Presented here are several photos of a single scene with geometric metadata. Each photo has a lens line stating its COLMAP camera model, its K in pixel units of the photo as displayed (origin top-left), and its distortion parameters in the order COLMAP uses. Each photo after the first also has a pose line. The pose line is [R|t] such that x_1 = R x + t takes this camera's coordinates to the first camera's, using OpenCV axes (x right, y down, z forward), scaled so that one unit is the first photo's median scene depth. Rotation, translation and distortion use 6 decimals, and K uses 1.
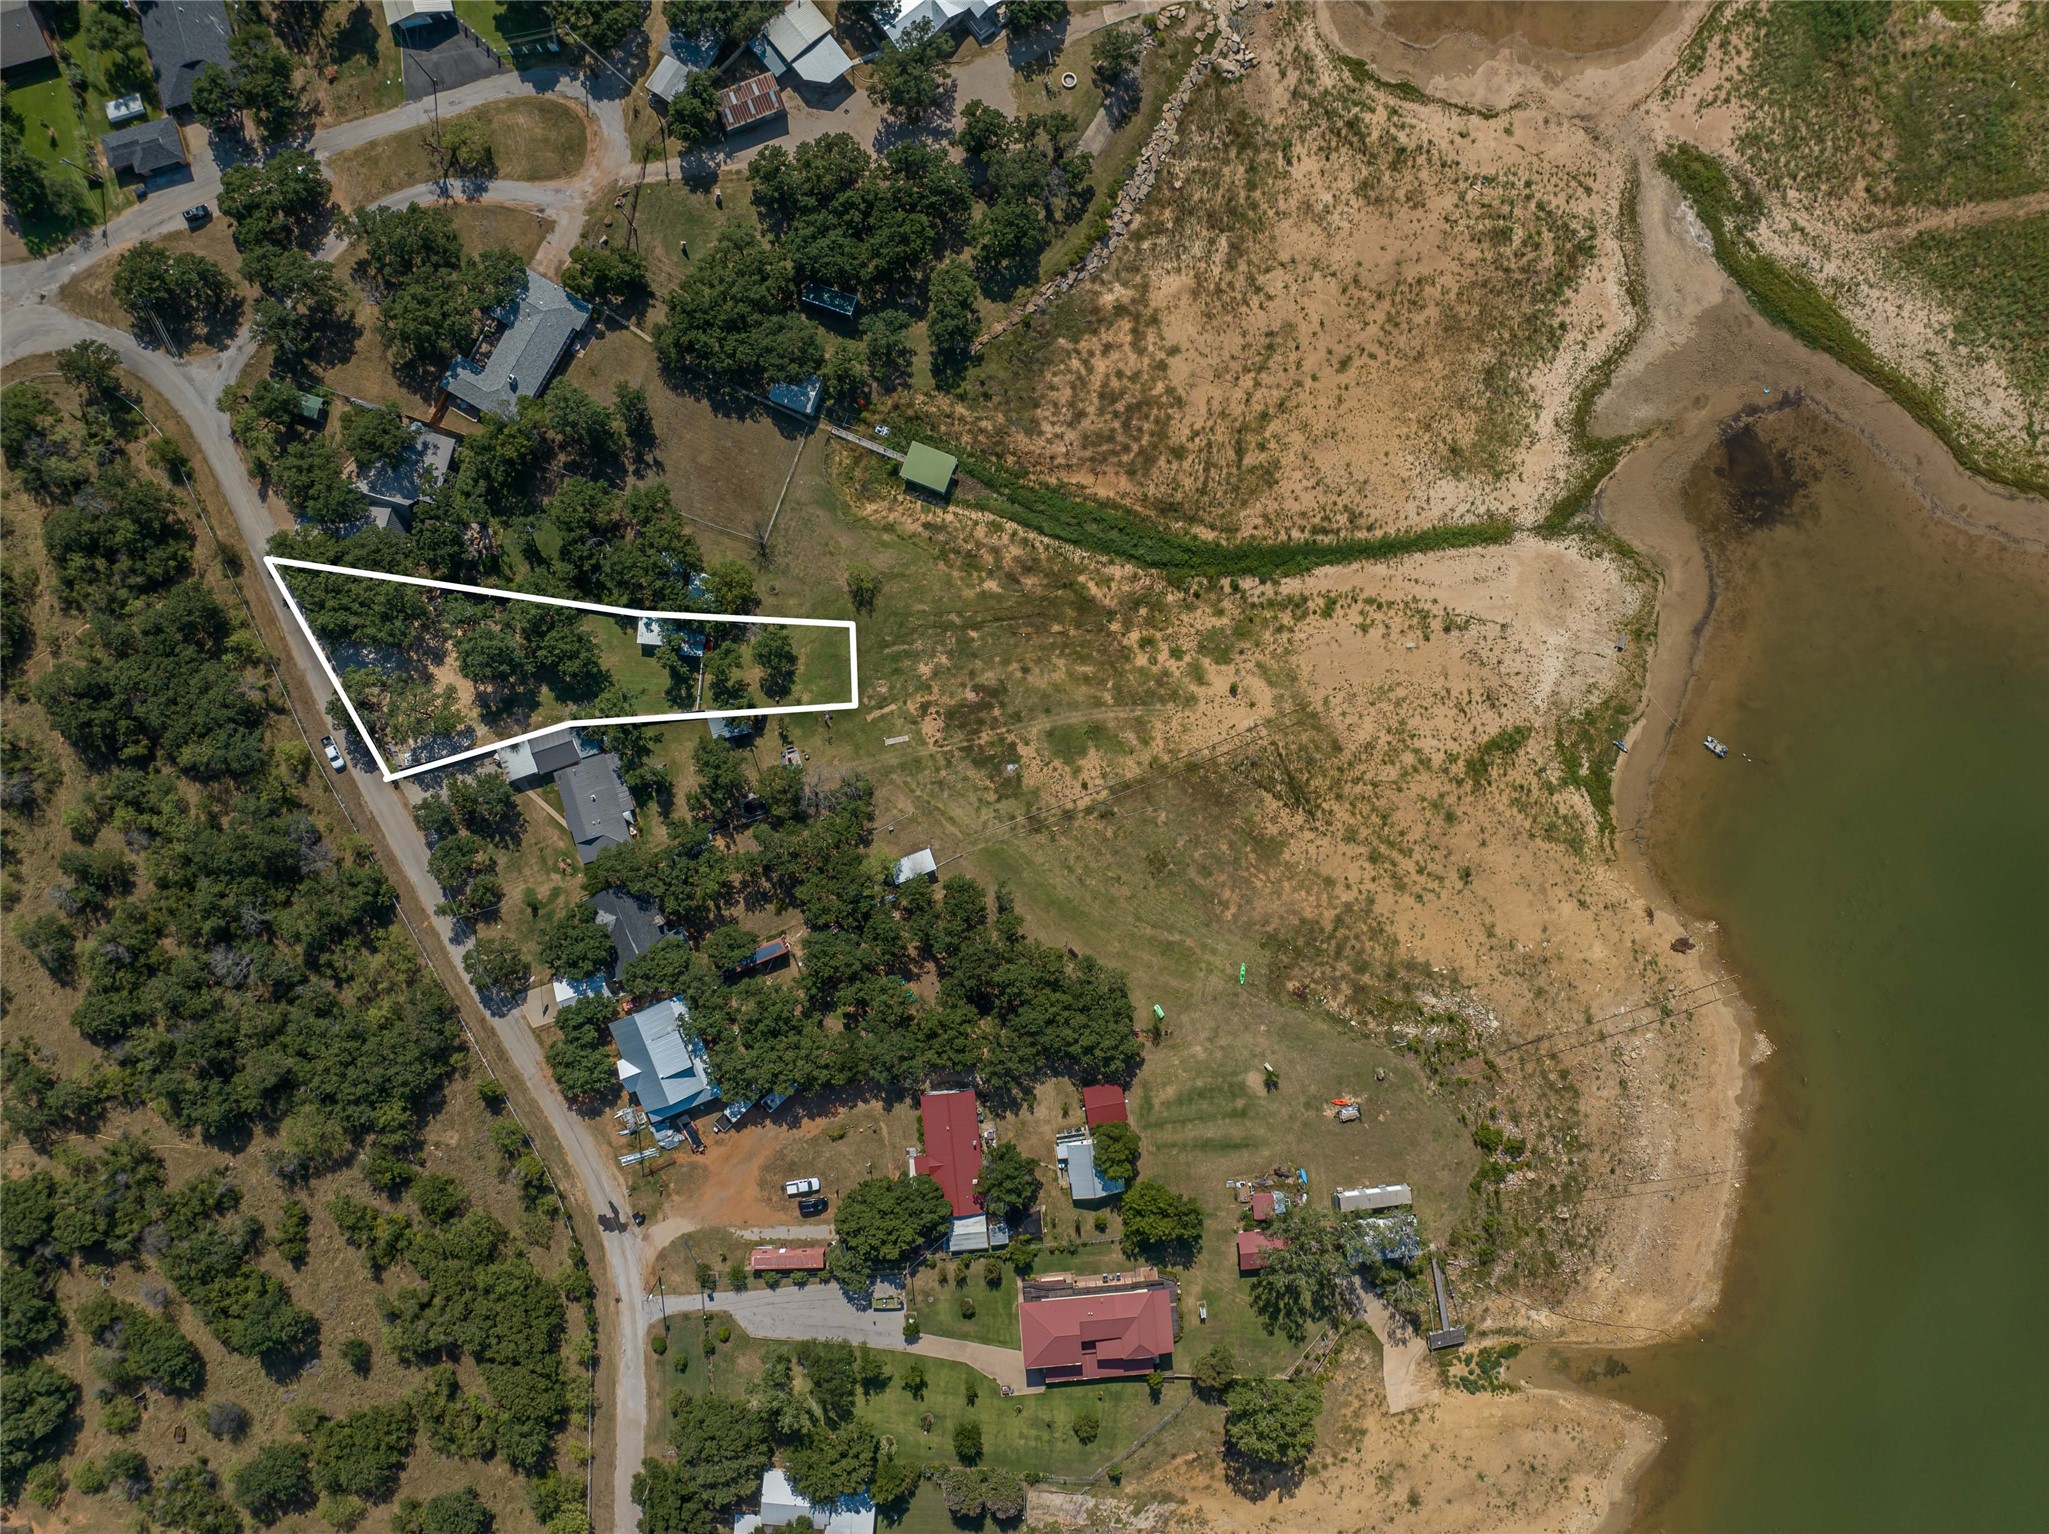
lens RADIAL K [[1423.3, 0, 1015.3], [0, 1423.3, 766.7], [0, 0, 1]] dist [-0.027167, 0.004918]
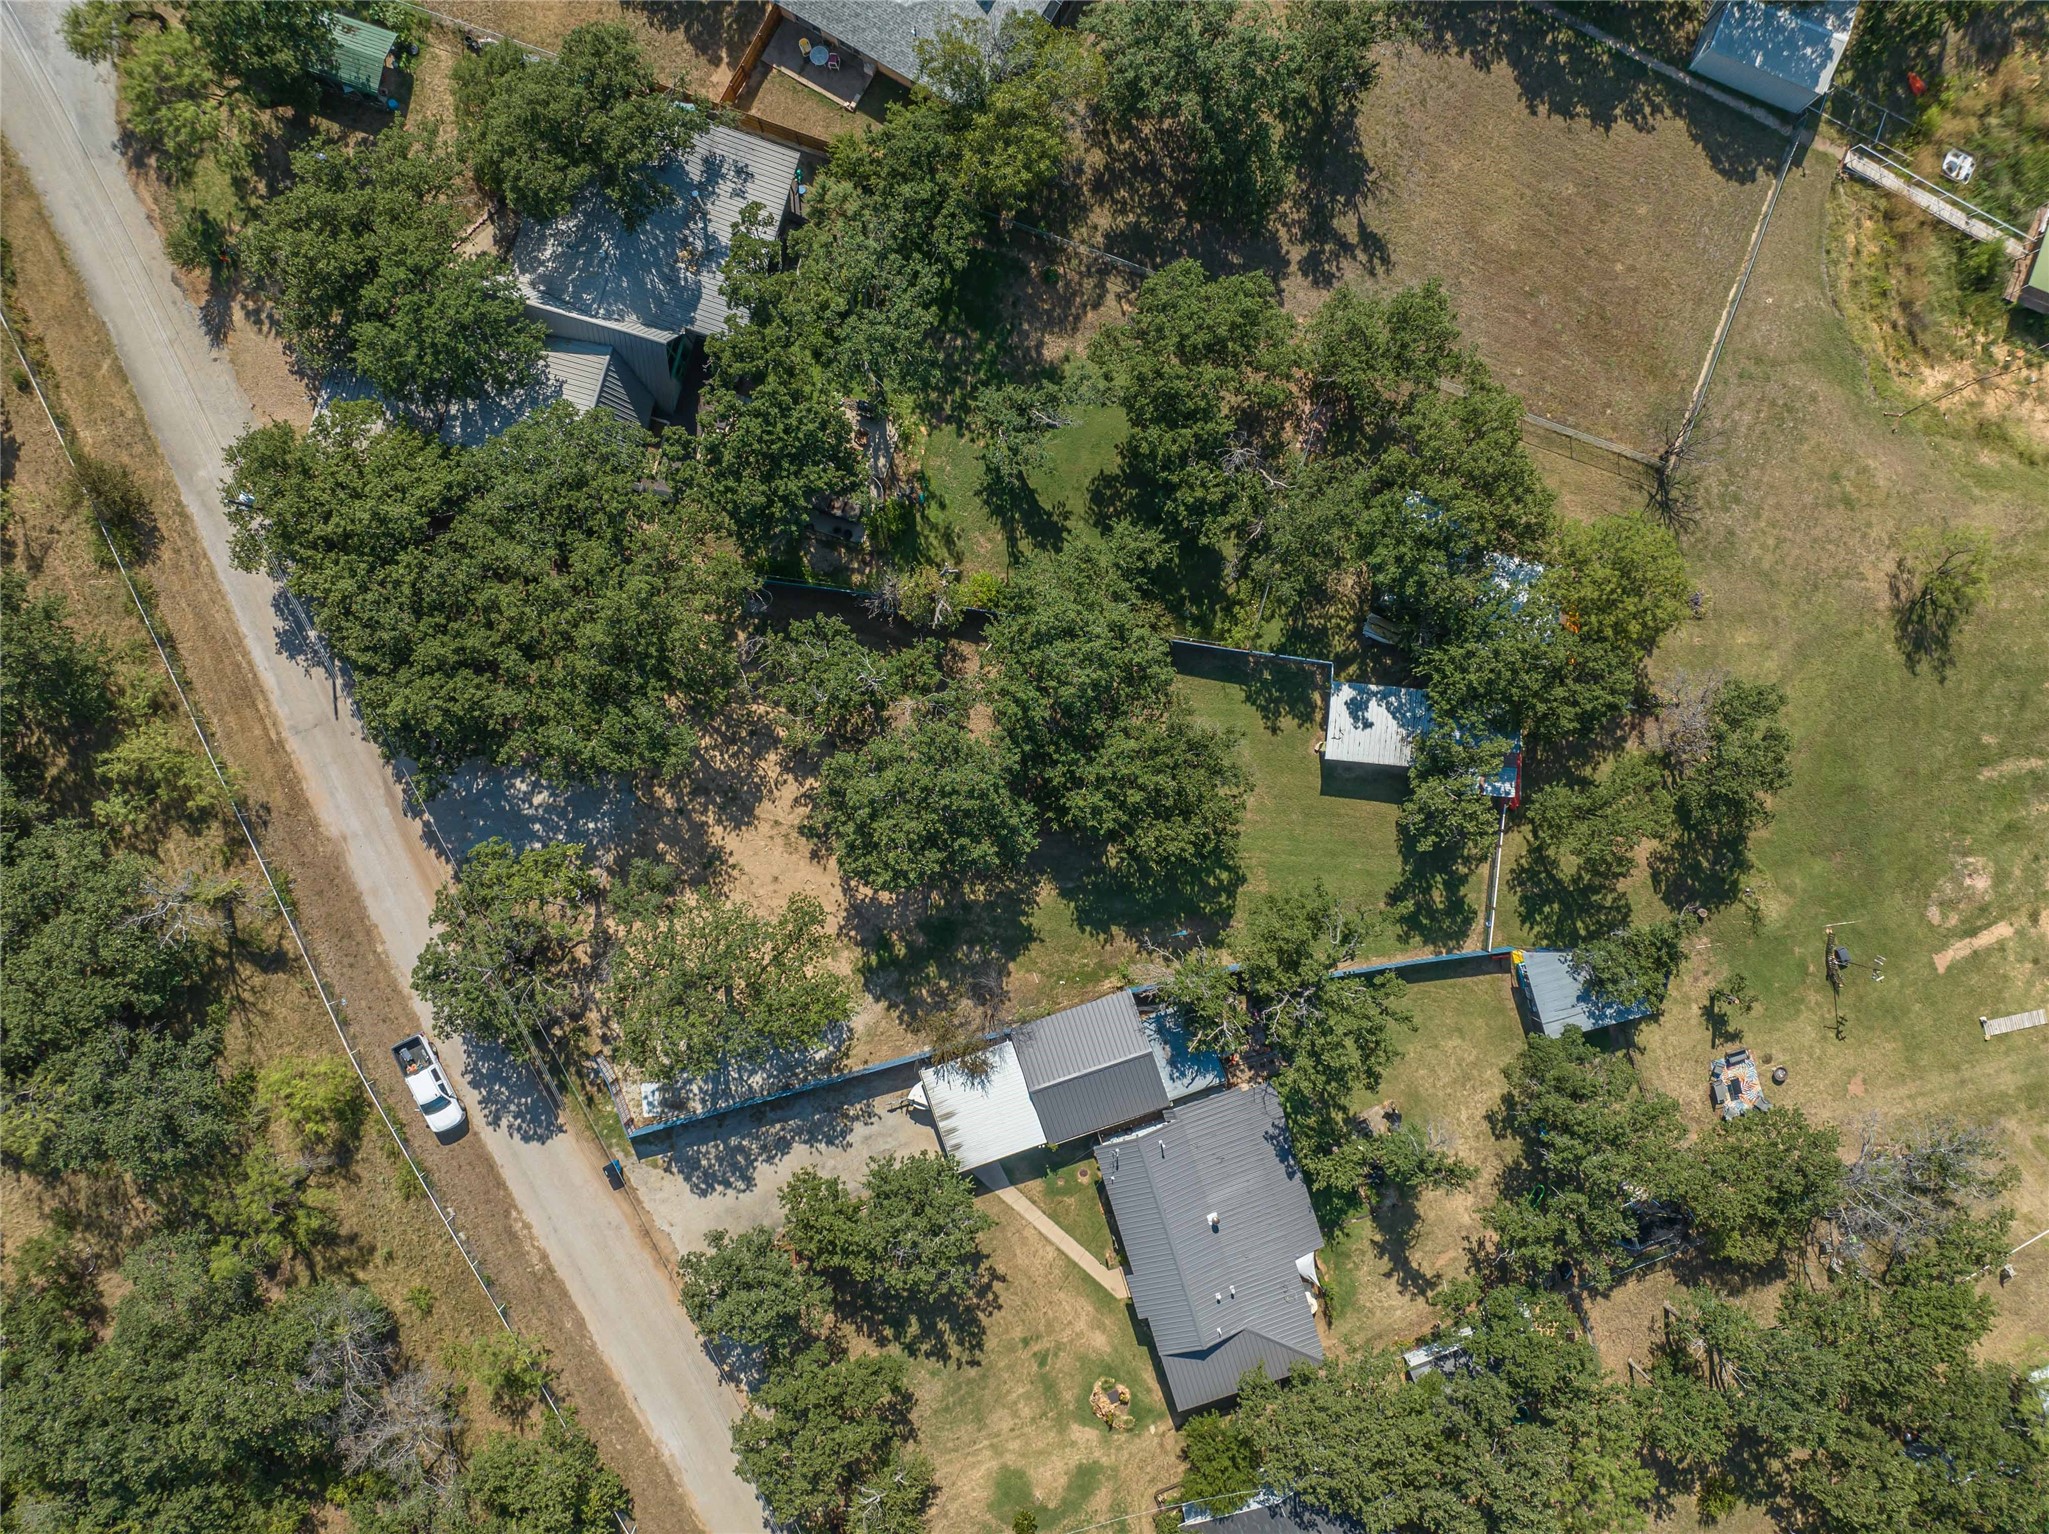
lens RADIAL K [[1423.3, 0, 1036.0], [0, 1423.3, 770.9], [0, 0, 1]] dist [-0.027167, 0.004918]
pose [[0.999816, -0.003498, 0.018859, -0.342591], [0.003453, 0.999991, 0.002434, -0.085377], [-0.018867, -0.002369, 0.999819, 0.657426]]
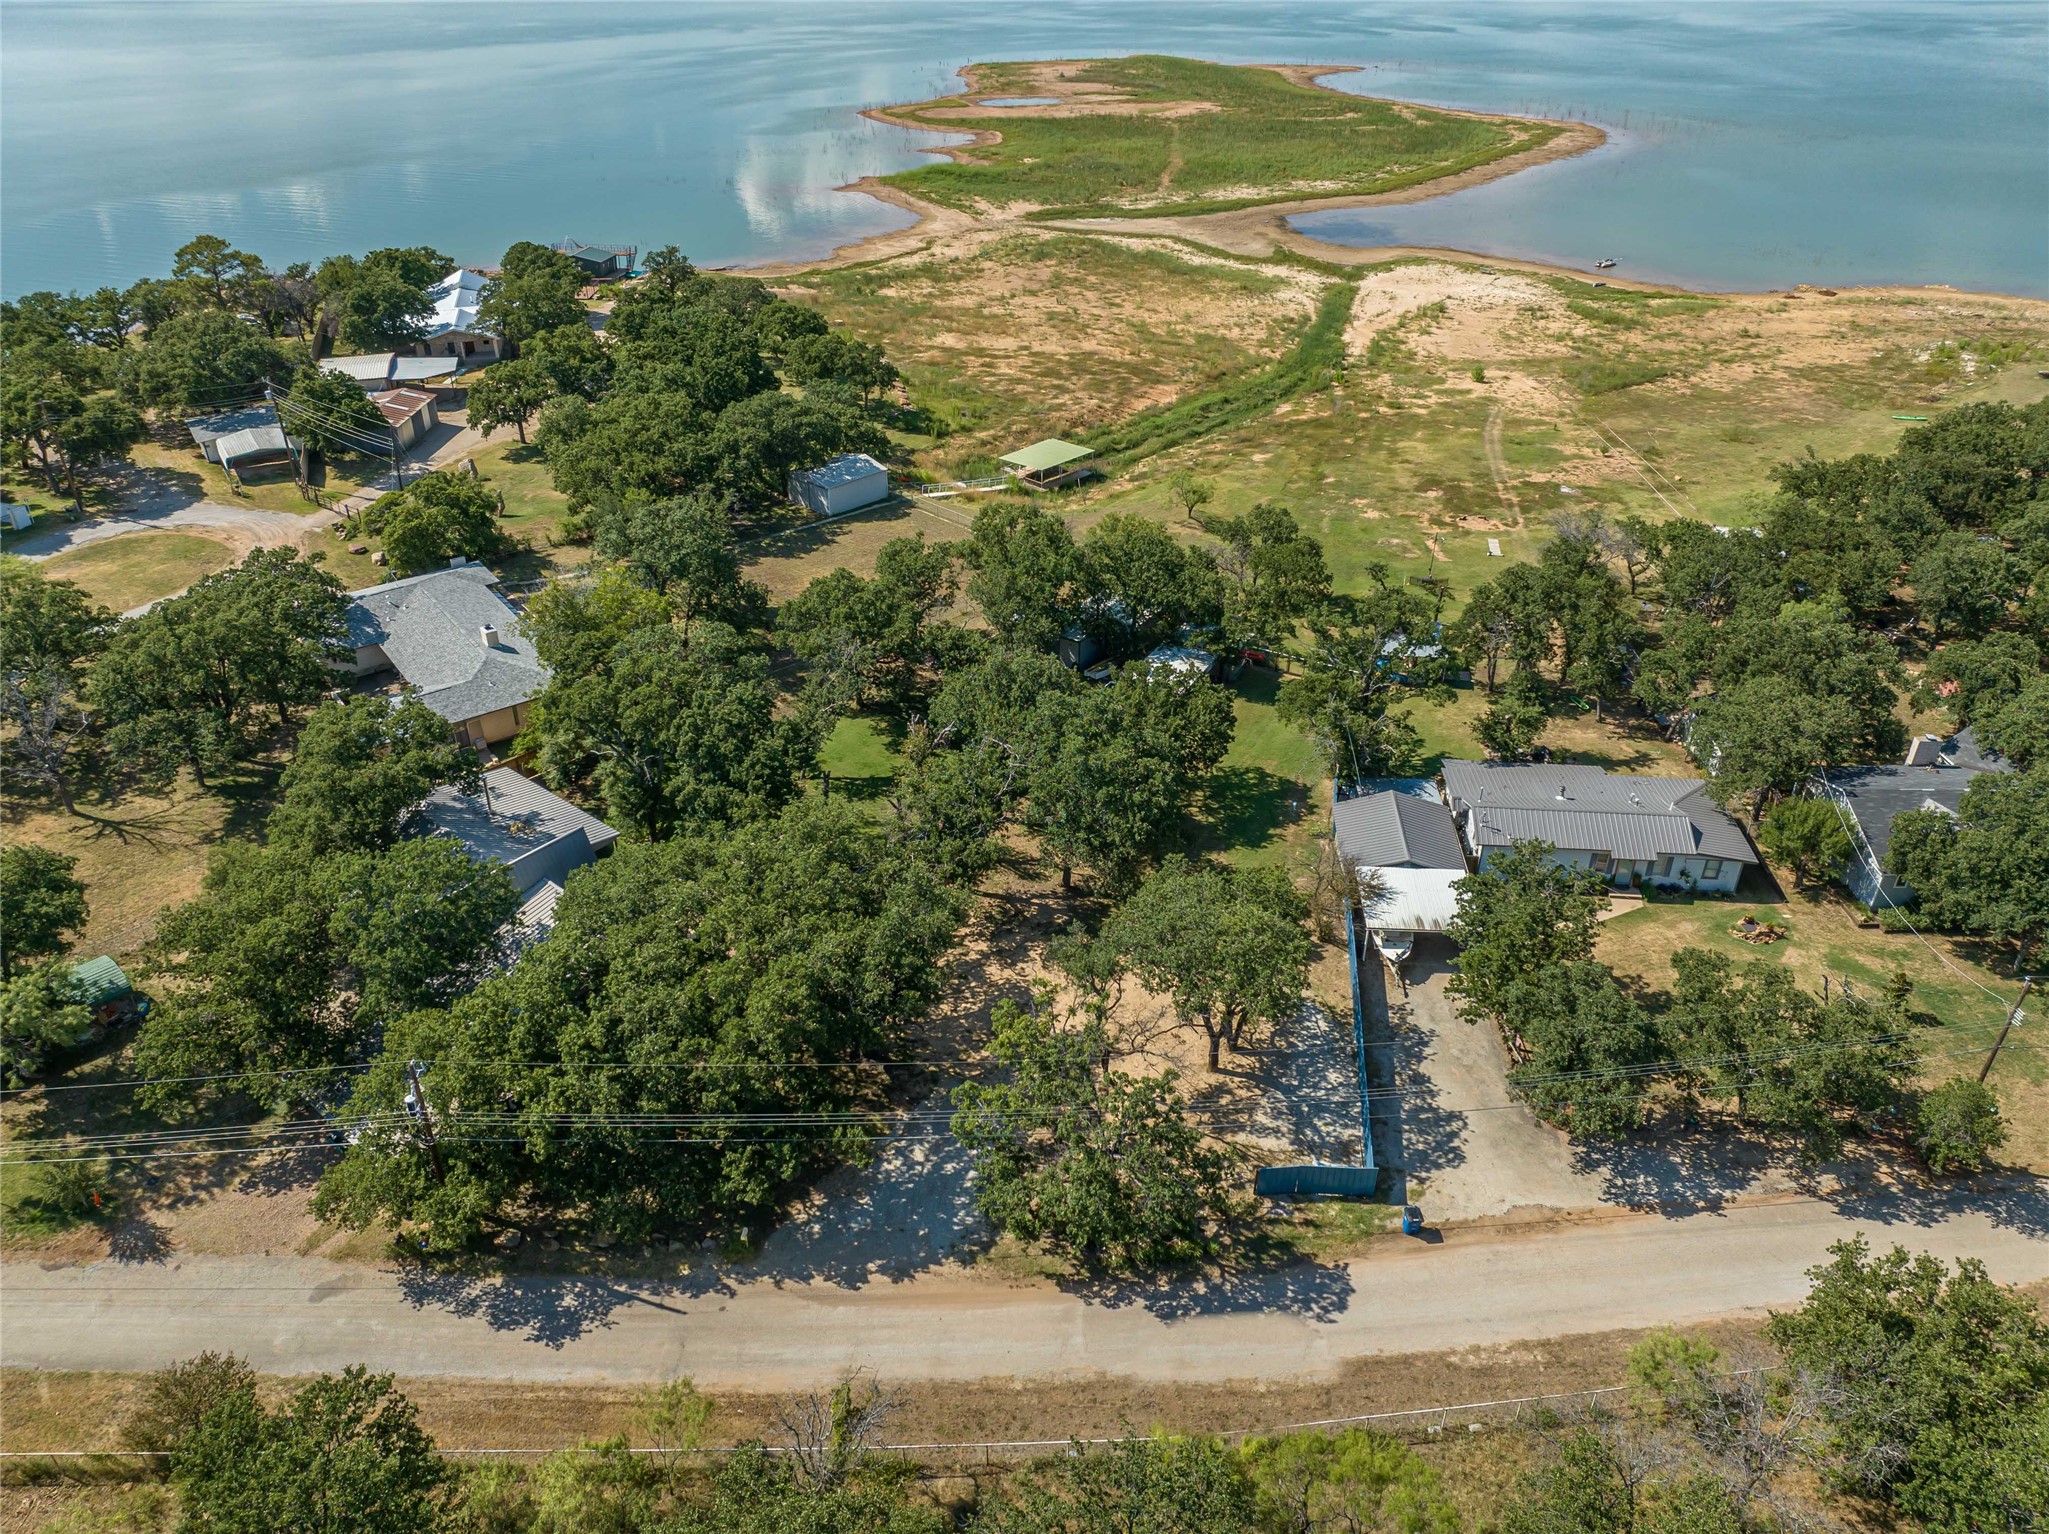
lens RADIAL K [[1423.3, 0, 1013.9], [0, 1423.3, 768.5], [0, 0, 1]] dist [-0.027167, 0.004918]
pose [[0.399076, -0.490337, 0.774795, -0.621975], [0.916831, 0.225012, -0.329834, 0.010873], [-0.012609, 0.841985, 0.539353, 0.792925]]
